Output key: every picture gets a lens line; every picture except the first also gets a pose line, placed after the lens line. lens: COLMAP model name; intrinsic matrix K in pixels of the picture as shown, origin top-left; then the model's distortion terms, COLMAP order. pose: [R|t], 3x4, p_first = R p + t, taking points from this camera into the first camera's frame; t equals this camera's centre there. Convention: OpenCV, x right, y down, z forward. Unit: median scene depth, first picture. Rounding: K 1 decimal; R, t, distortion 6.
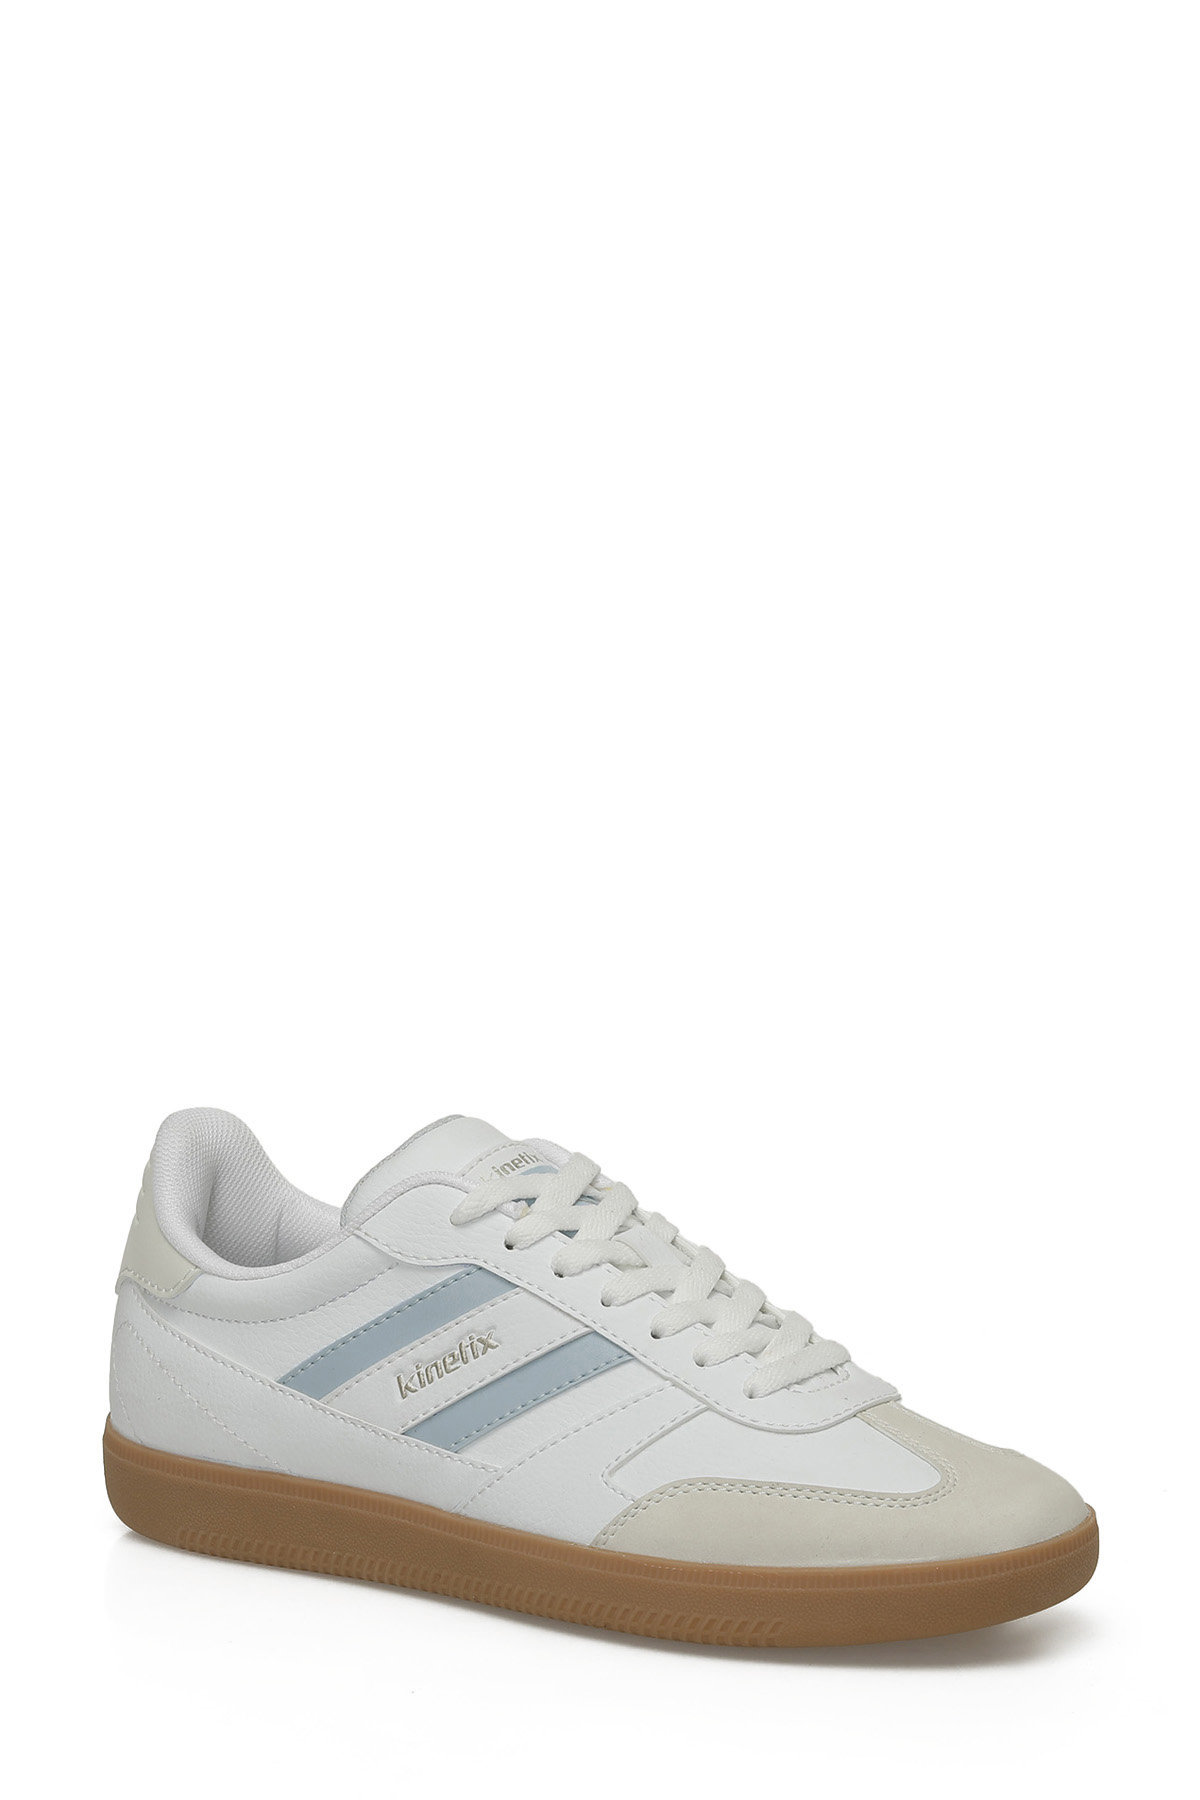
lens RADIAL K [[6479.1, 0, 600.0], [0, 6479.1, 900.0], [0, 0, 1]] dist [0.861445, -0.858811]
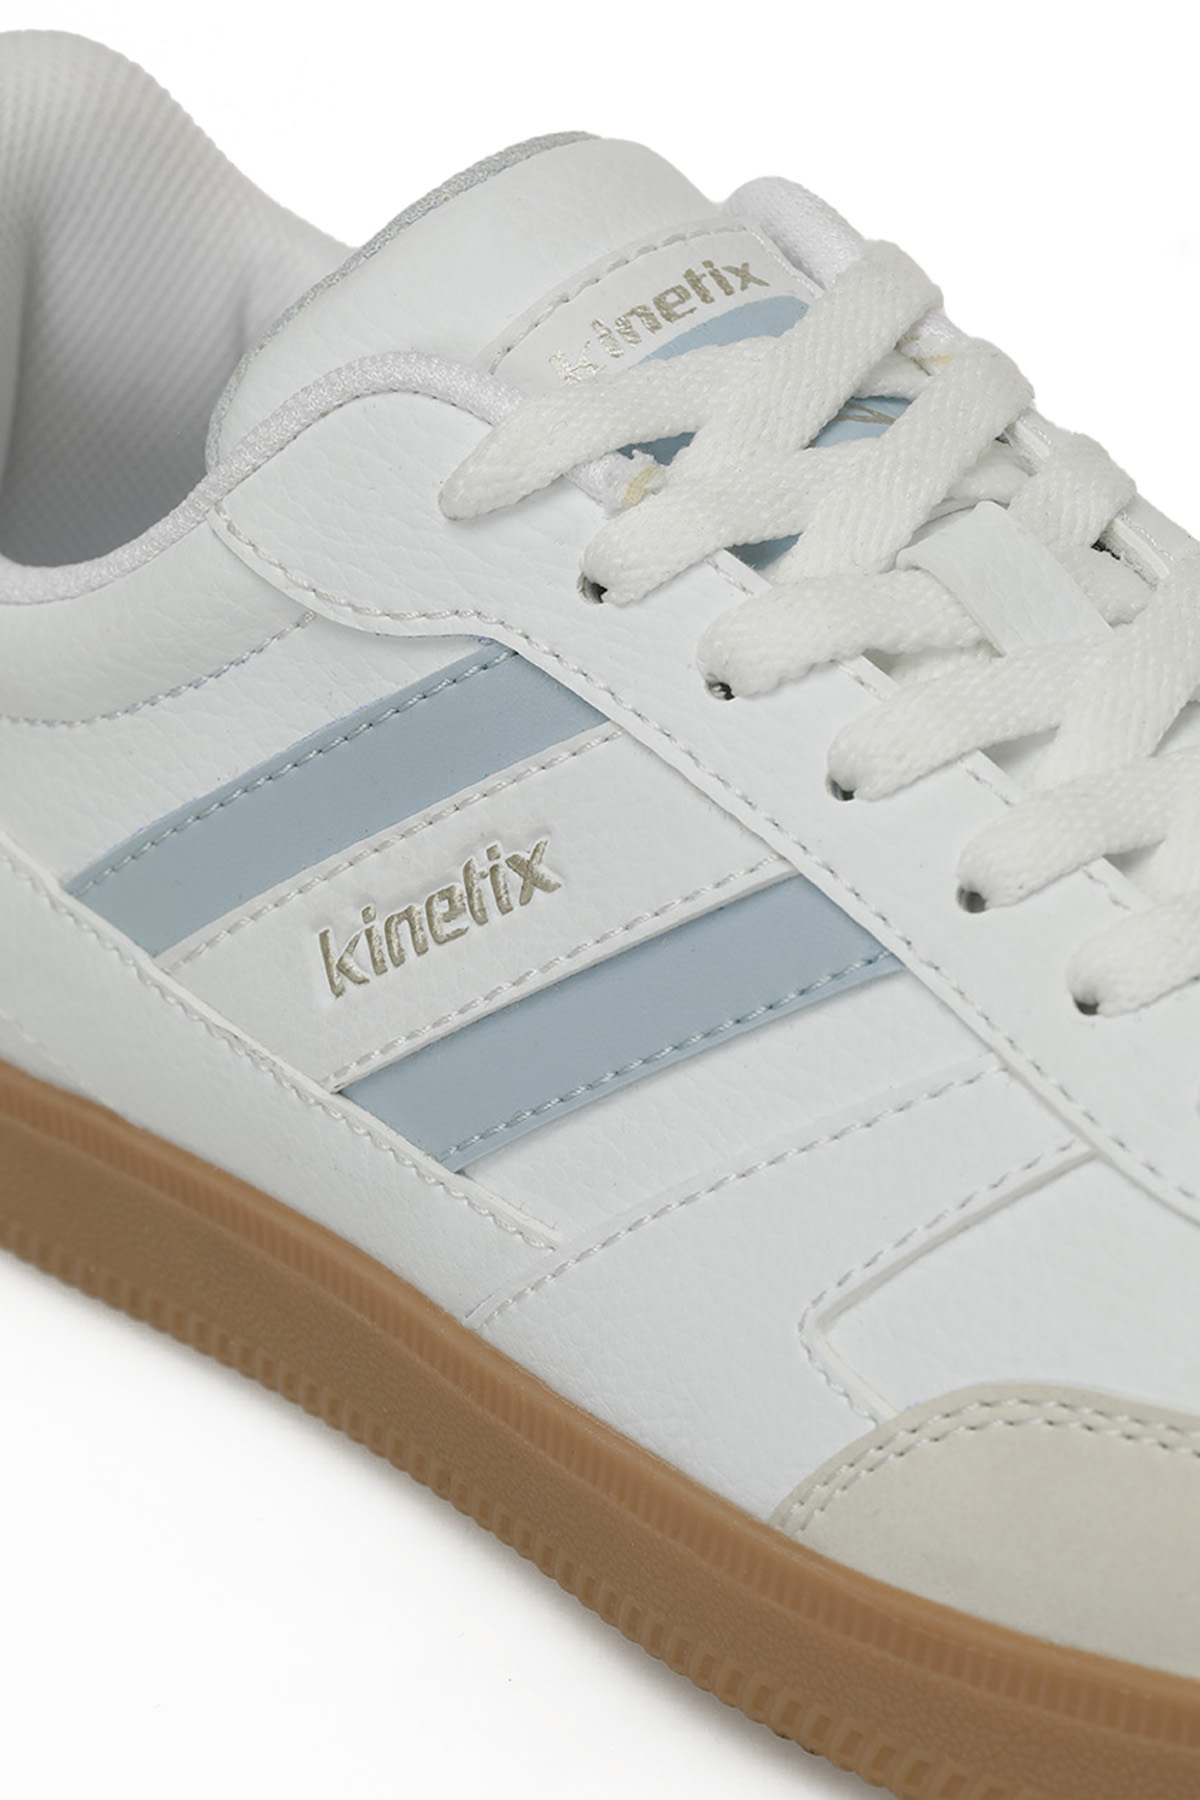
lens RADIAL K [[7328.0, 0, 600.0], [0, 7328.0, 900.0], [0, 0, 1]] dist [-0.031450, -0.996684]
pose [[0.971852, 0.013806, -0.235186, 0.077988], [0.052774, 0.960156, 0.274438, -0.037605], [0.229604, -0.279125, 0.932401, 0.634071]]
